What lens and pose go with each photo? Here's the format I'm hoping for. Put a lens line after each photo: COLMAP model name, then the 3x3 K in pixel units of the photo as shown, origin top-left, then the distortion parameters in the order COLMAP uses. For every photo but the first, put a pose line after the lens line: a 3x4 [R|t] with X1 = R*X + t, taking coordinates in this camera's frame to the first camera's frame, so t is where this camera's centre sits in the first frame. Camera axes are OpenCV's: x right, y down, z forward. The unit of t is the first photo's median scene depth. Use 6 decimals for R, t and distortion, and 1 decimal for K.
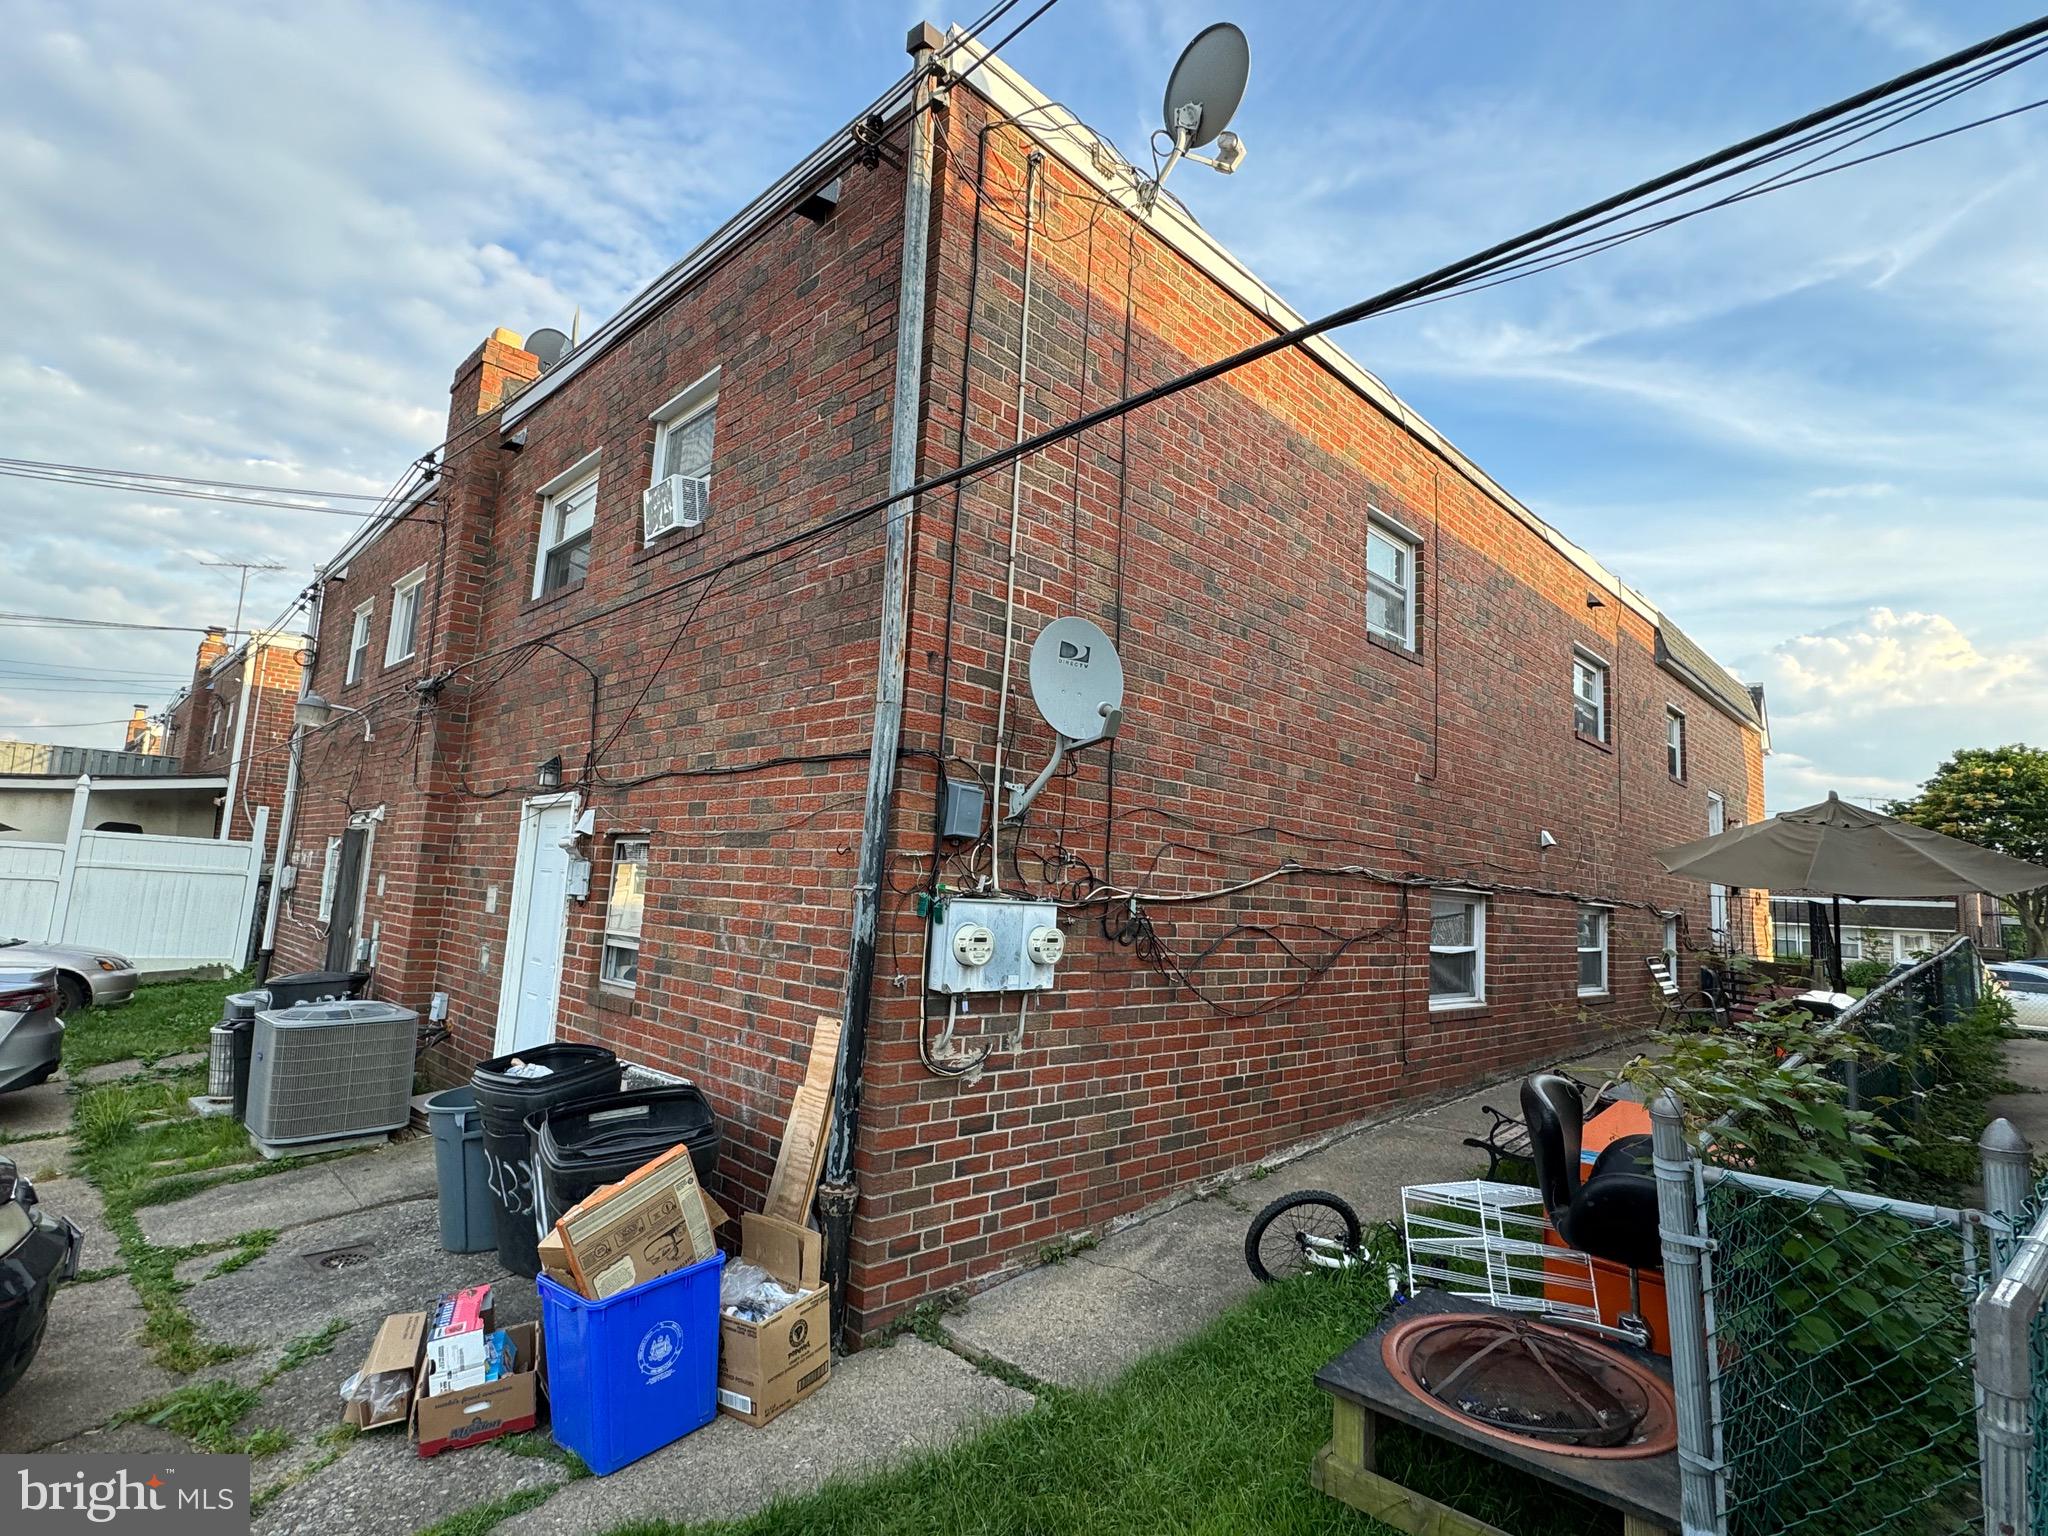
lens RADIAL K [[1015.7, 0, 1024.5], [0, 1015.7, 768.2], [0, 0, 1]] dist [-0.003360, -0.000004]
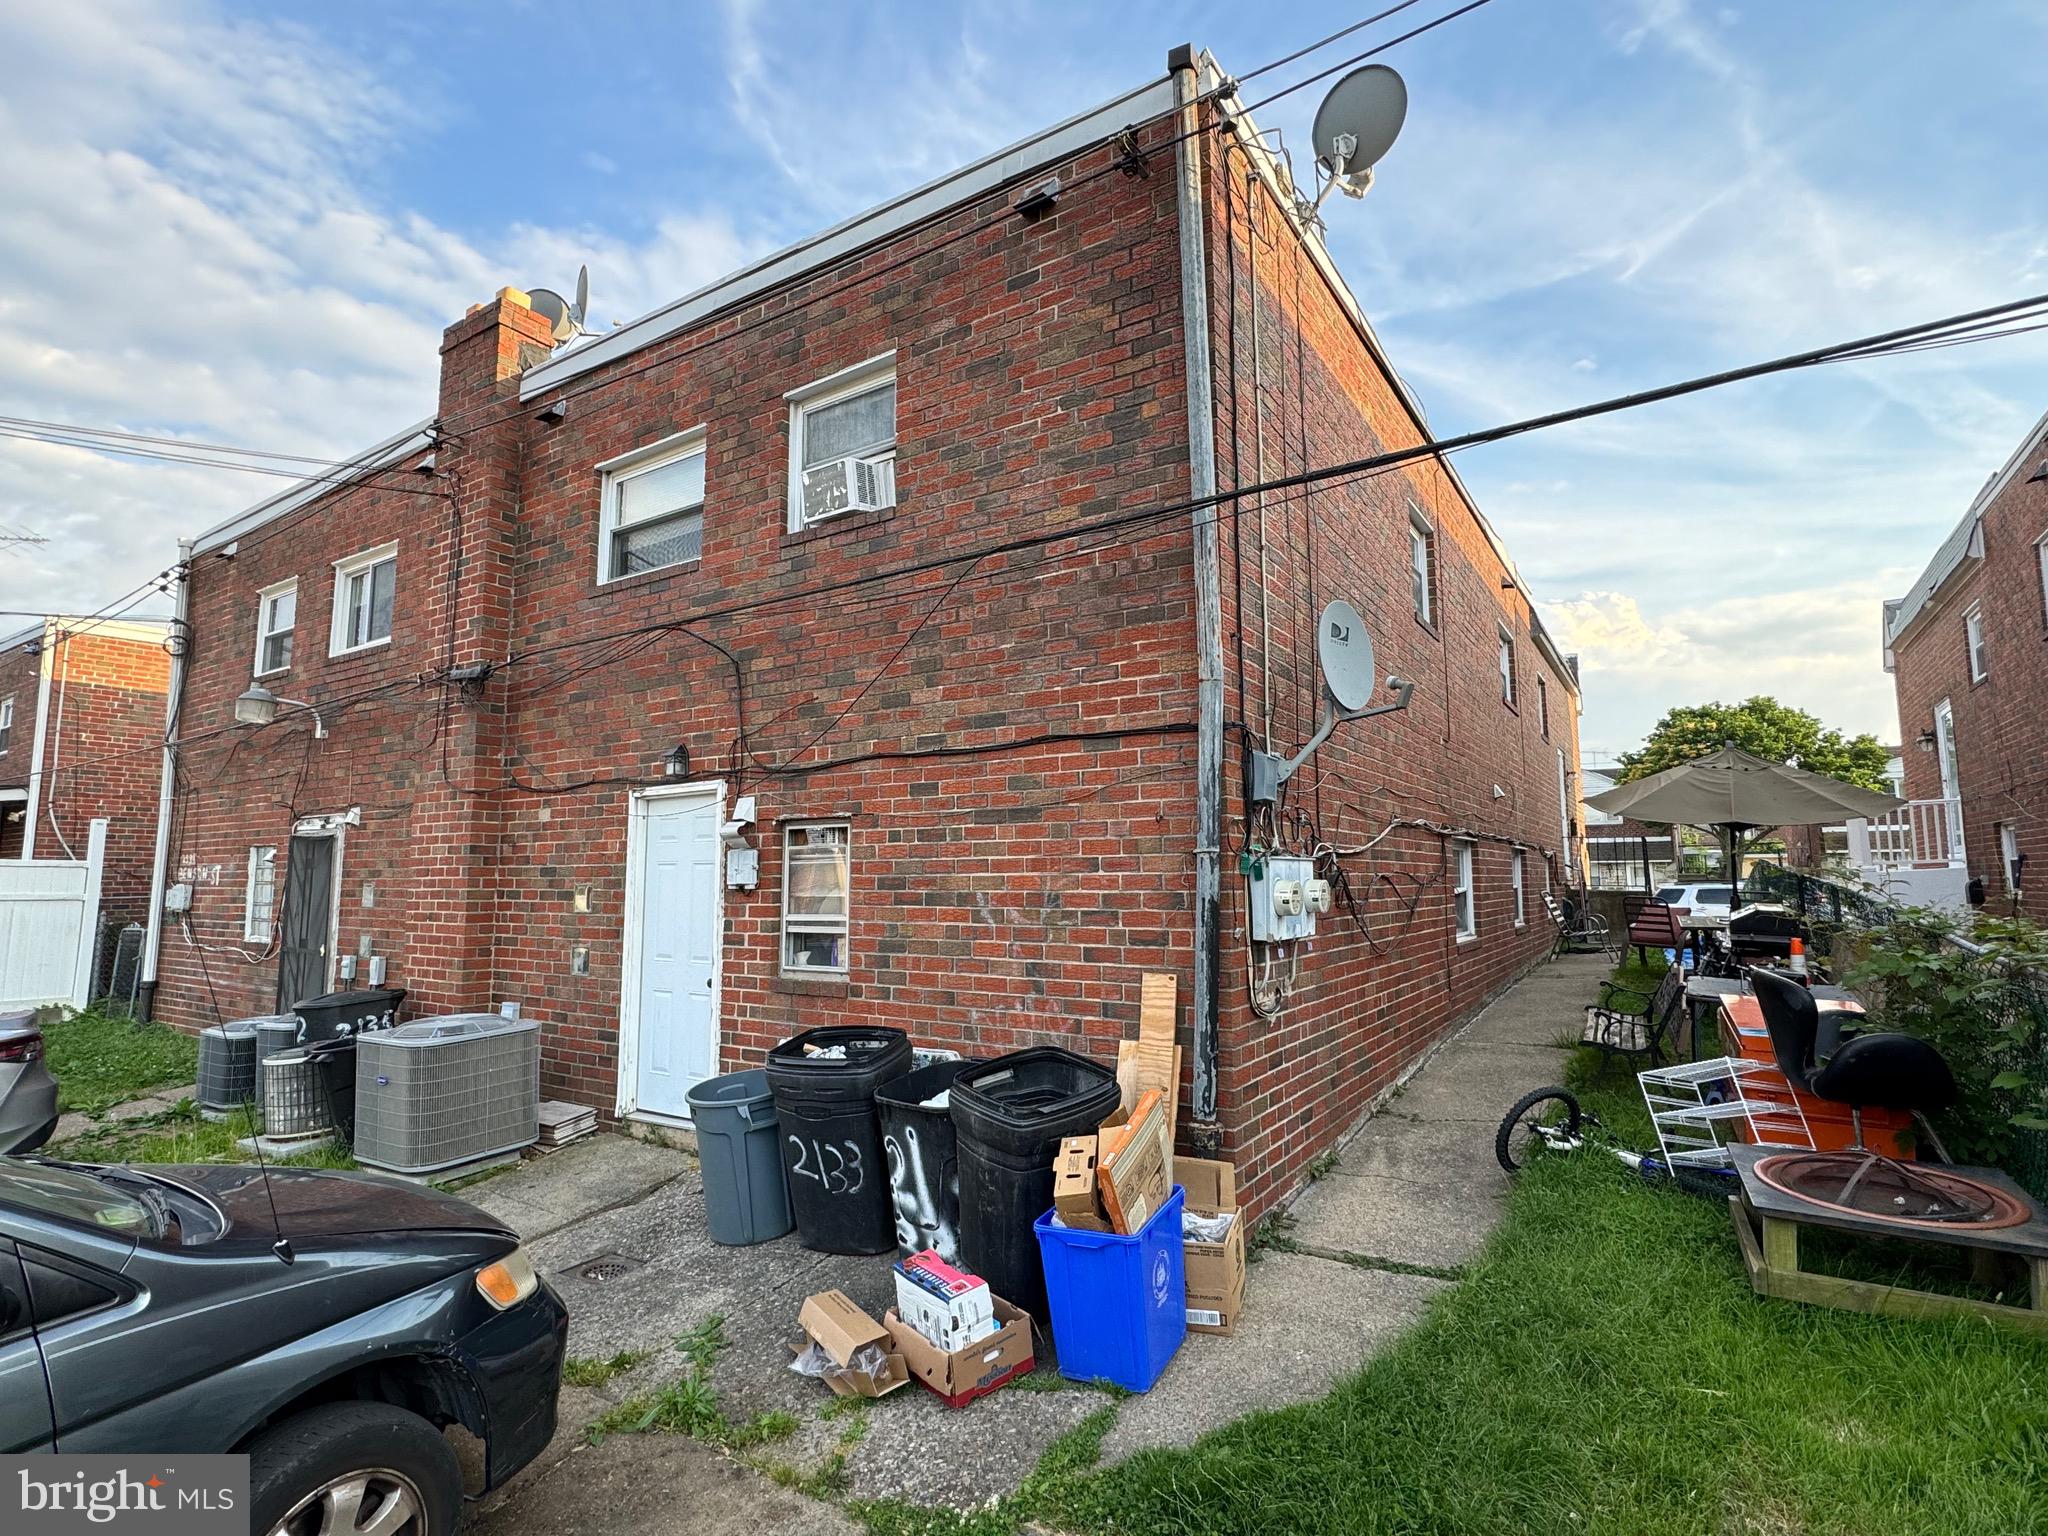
lens RADIAL K [[1015.7, 0, 1018.7], [0, 1015.7, 767.1], [0, 0, 1]] dist [-0.003360, -0.000004]
pose [[0.977468, -0.036028, 0.207985, -0.440592], [0.032118, 0.999239, 0.022149, -0.001889], [-0.208624, -0.014970, 0.977881, -0.016978]]
